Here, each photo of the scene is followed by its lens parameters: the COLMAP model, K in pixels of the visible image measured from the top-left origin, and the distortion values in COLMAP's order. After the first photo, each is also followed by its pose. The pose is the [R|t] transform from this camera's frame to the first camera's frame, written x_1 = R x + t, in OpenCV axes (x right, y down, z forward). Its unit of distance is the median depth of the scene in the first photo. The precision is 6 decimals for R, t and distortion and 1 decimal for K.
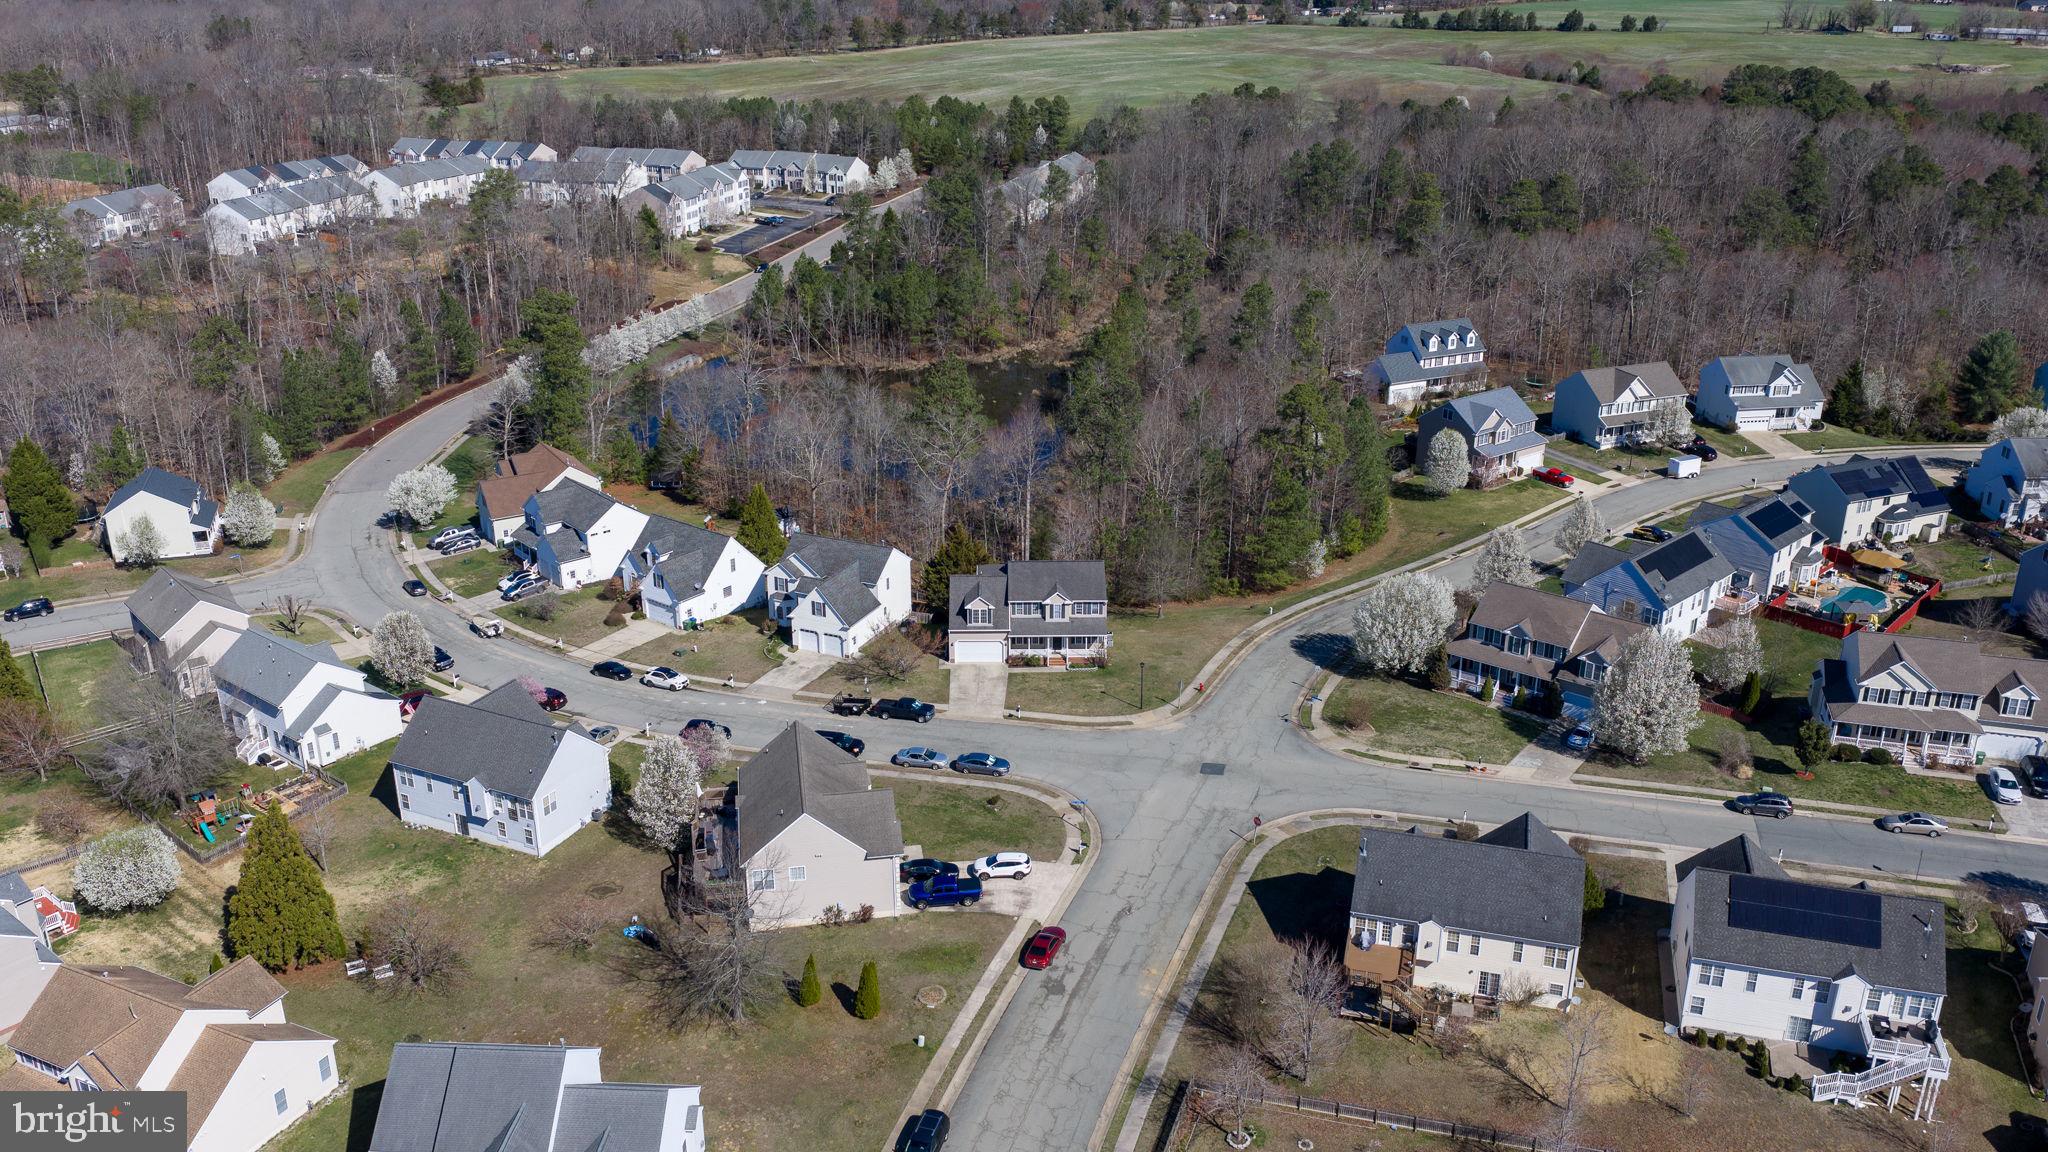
lens RADIAL K [[1691.4, 0, 1024.0], [0, 1691.4, 576.0], [0, 0, 1]] dist [0.003835, 0.002876]
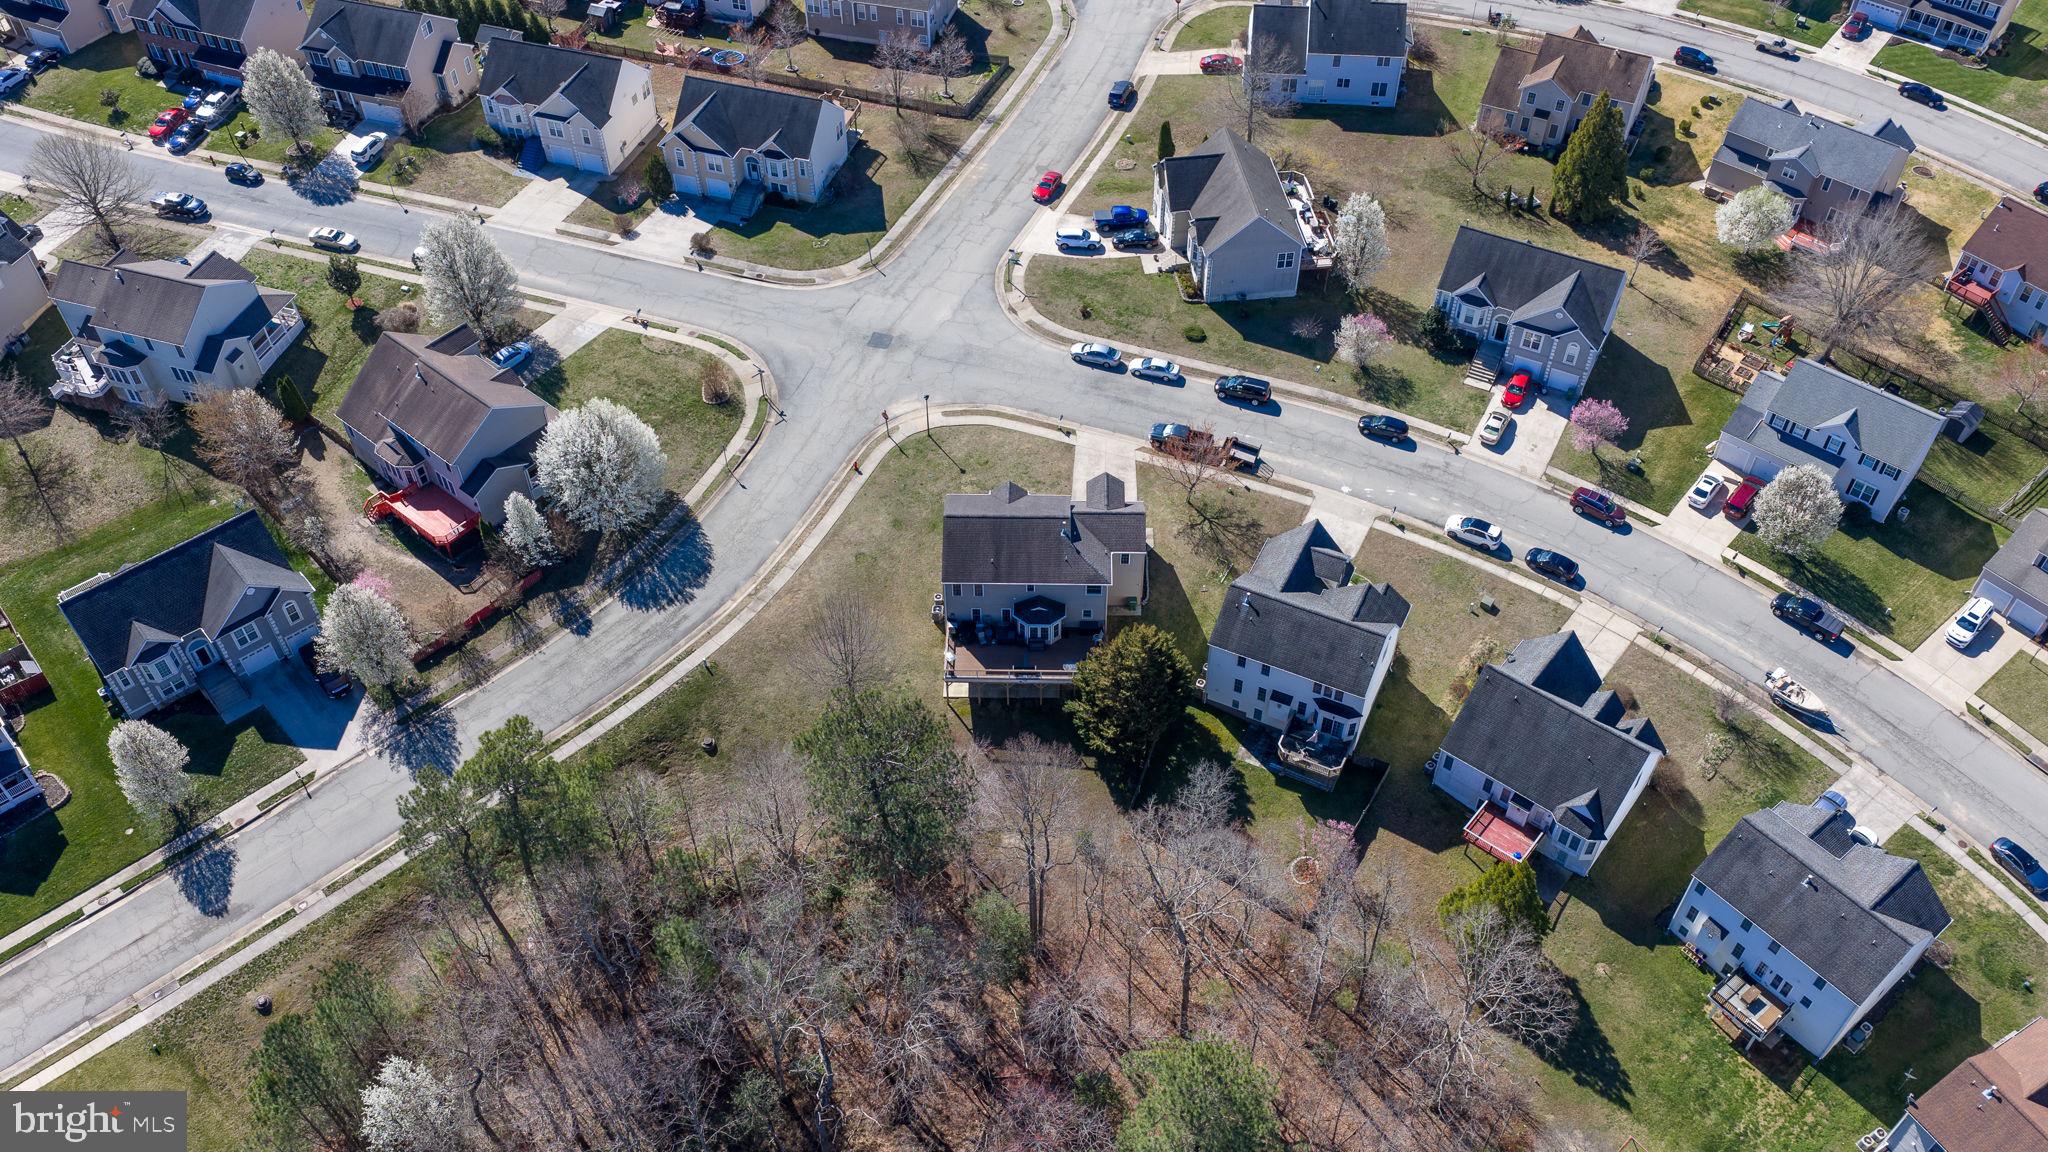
lens RADIAL K [[1691.4, 0, 1024.0], [0, 1691.4, 576.0], [0, 0, 1]] dist [0.003835, 0.002876]
pose [[-0.999354, -0.026668, 0.024109, -0.008500], [0.012750, 0.364113, 0.931268, -0.790618], [-0.033613, 0.930973, -0.363537, 1.459580]]
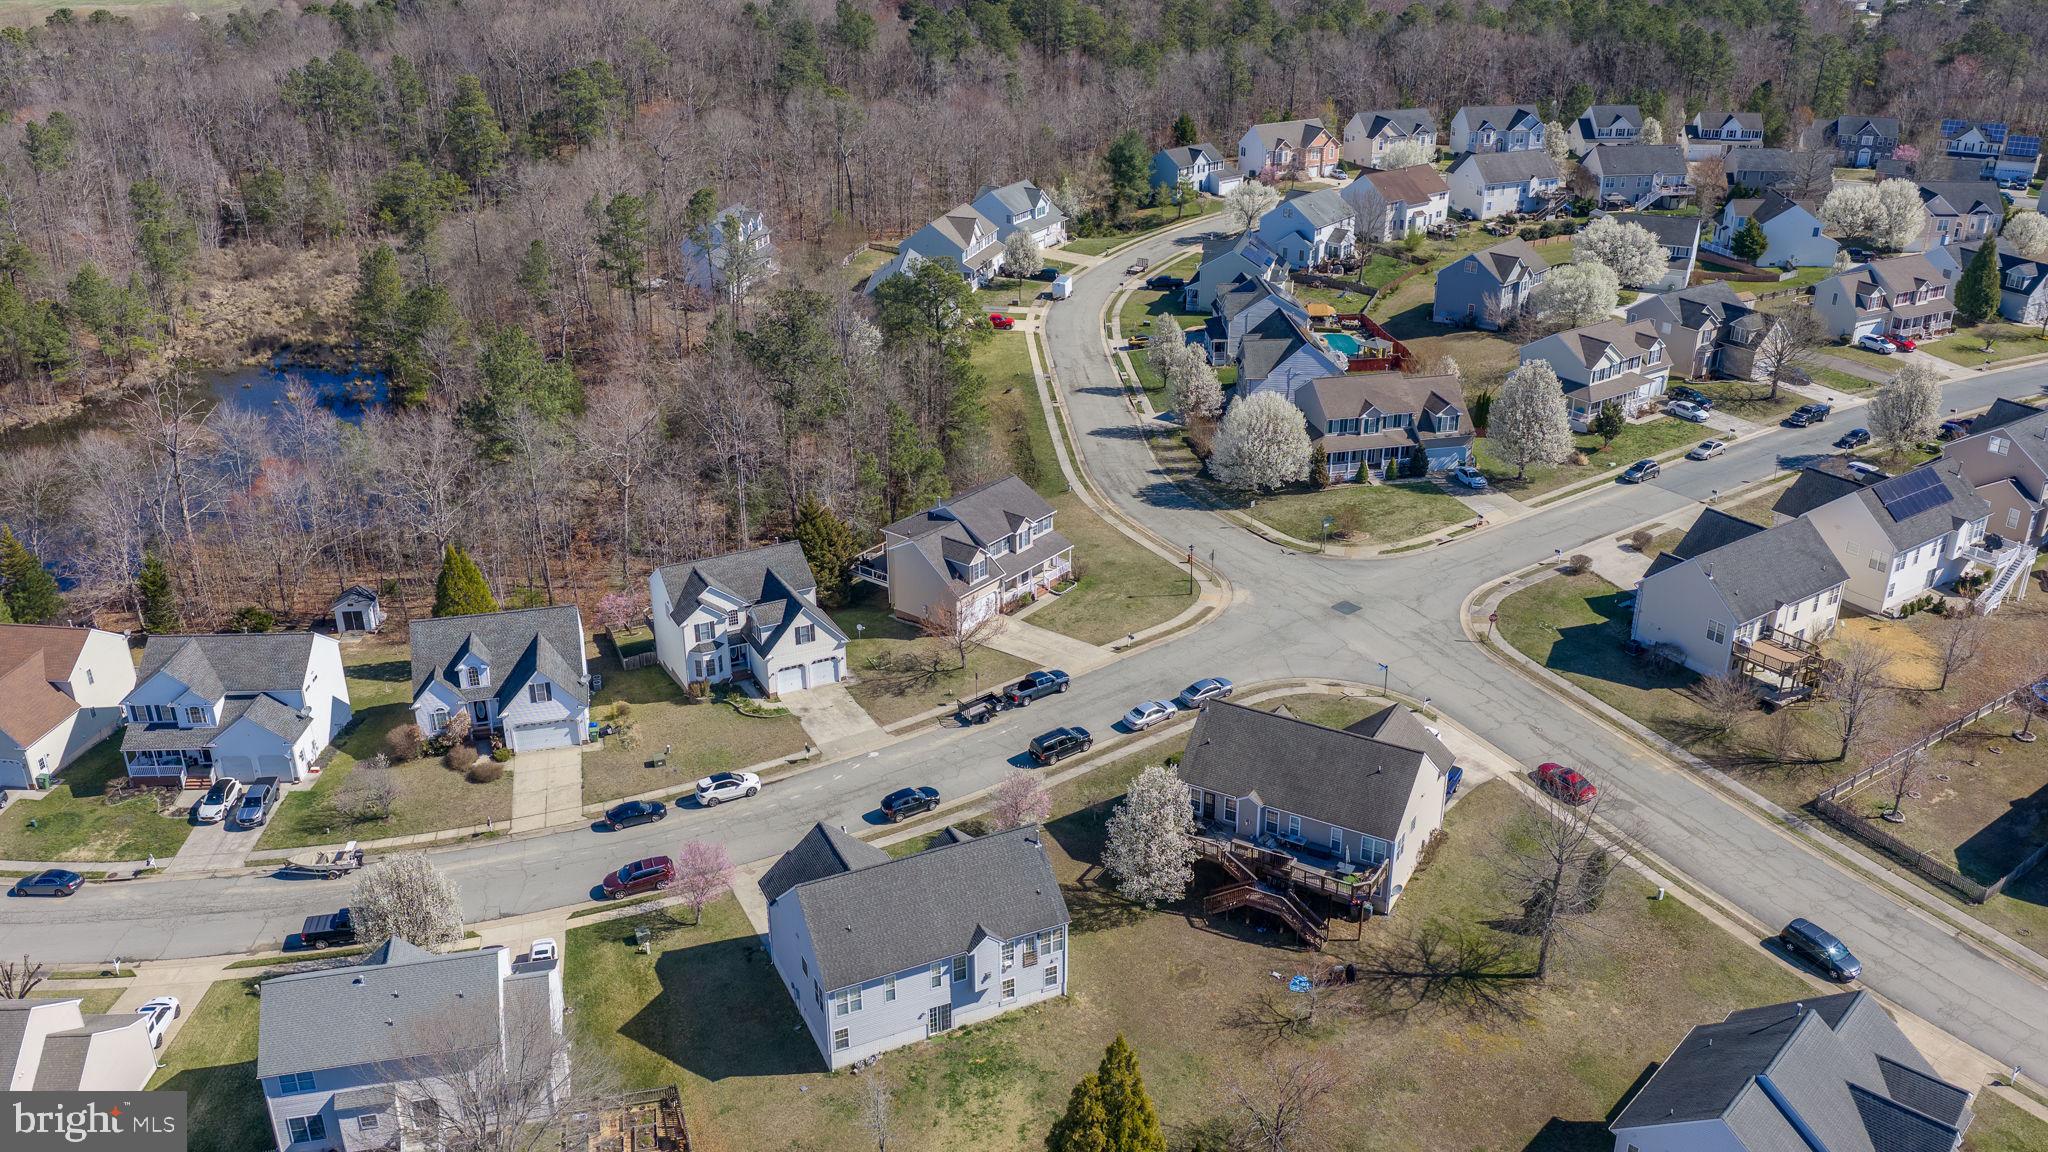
lens RADIAL K [[1691.4, 0, 1024.0], [0, 1691.4, 576.0], [0, 0, 1]] dist [0.003835, 0.002876]
pose [[0.633162, -0.324143, 0.702878, -0.674954], [0.292733, 0.940921, 0.170222, -0.123693], [-0.716529, 0.097977, 0.690642, 0.426000]]
